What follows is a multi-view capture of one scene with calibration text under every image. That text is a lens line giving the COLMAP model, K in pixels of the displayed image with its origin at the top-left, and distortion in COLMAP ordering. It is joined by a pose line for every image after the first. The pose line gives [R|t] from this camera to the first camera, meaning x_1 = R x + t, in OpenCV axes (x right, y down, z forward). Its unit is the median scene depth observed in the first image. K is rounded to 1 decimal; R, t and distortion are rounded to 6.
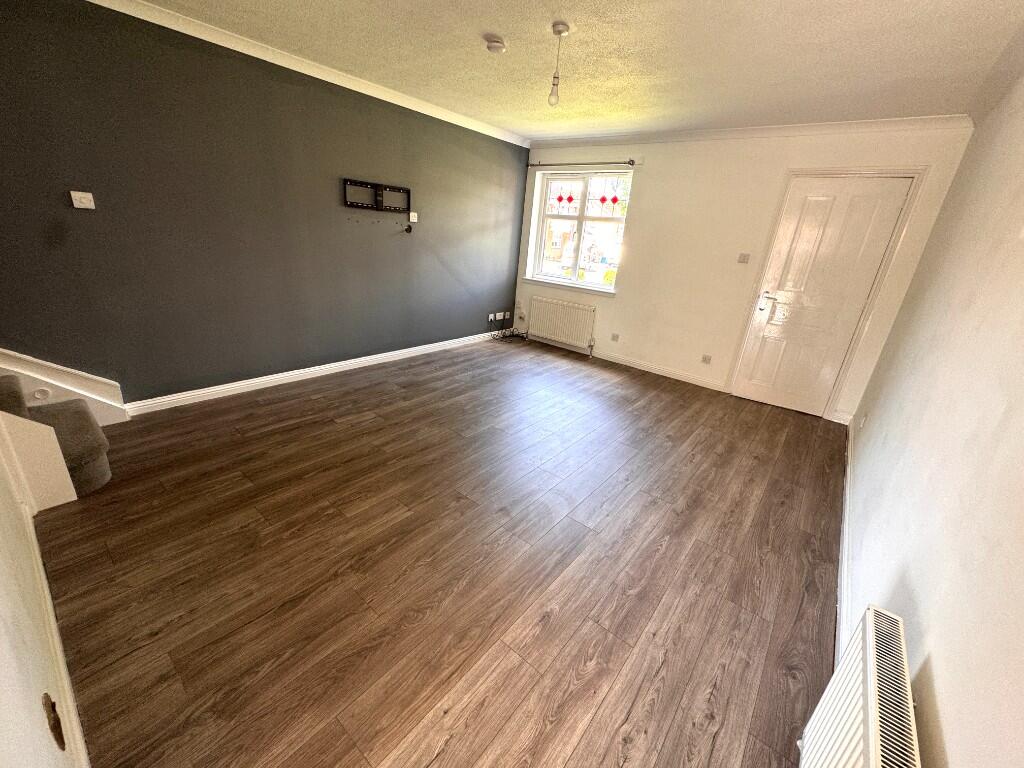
lens RADIAL K [[408.7, 0, 512.7], [0, 408.7, 382.1], [0, 0, 1]] dist [-0.003337, 0.000039]
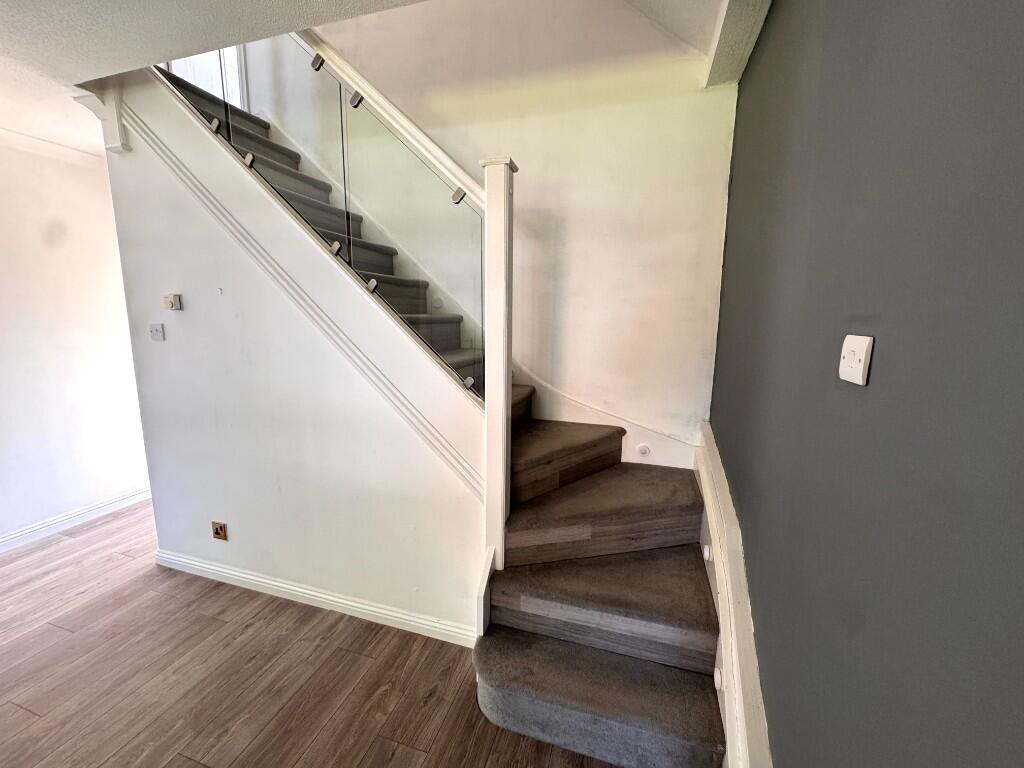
lens RADIAL K [[408.7, 0, 516.4], [0, 408.7, 374.9], [0, 0, 1]] dist [-0.003337, 0.000039]
pose [[-0.919458, -0.043640, -0.390759, -0.420593], [-0.220395, 0.880217, 0.420290, -0.320805], [0.325611, 0.472560, -0.818941, 0.742965]]
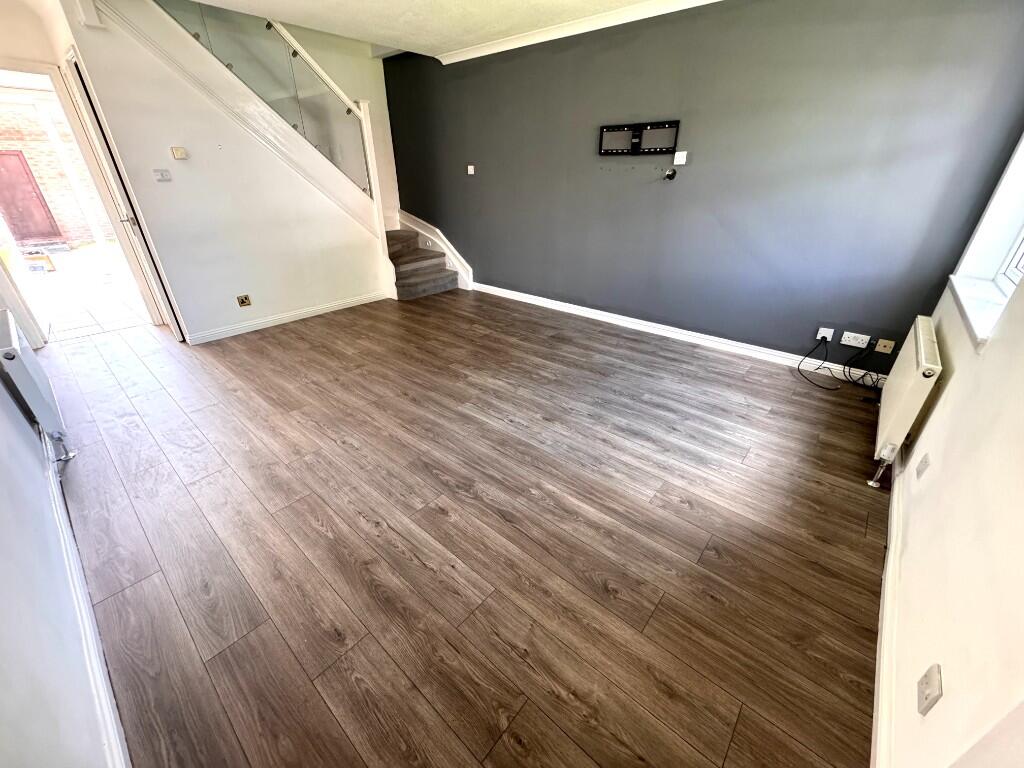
lens RADIAL K [[408.7, 0, 514.1], [0, 408.7, 384.7], [0, 0, 1]] dist [-0.003337, 0.000039]
pose [[-0.031157, 0.388861, -0.920769, 0.714007], [-0.350288, 0.858543, 0.374435, -0.230337], [0.936124, 0.334201, 0.109464, 0.826699]]
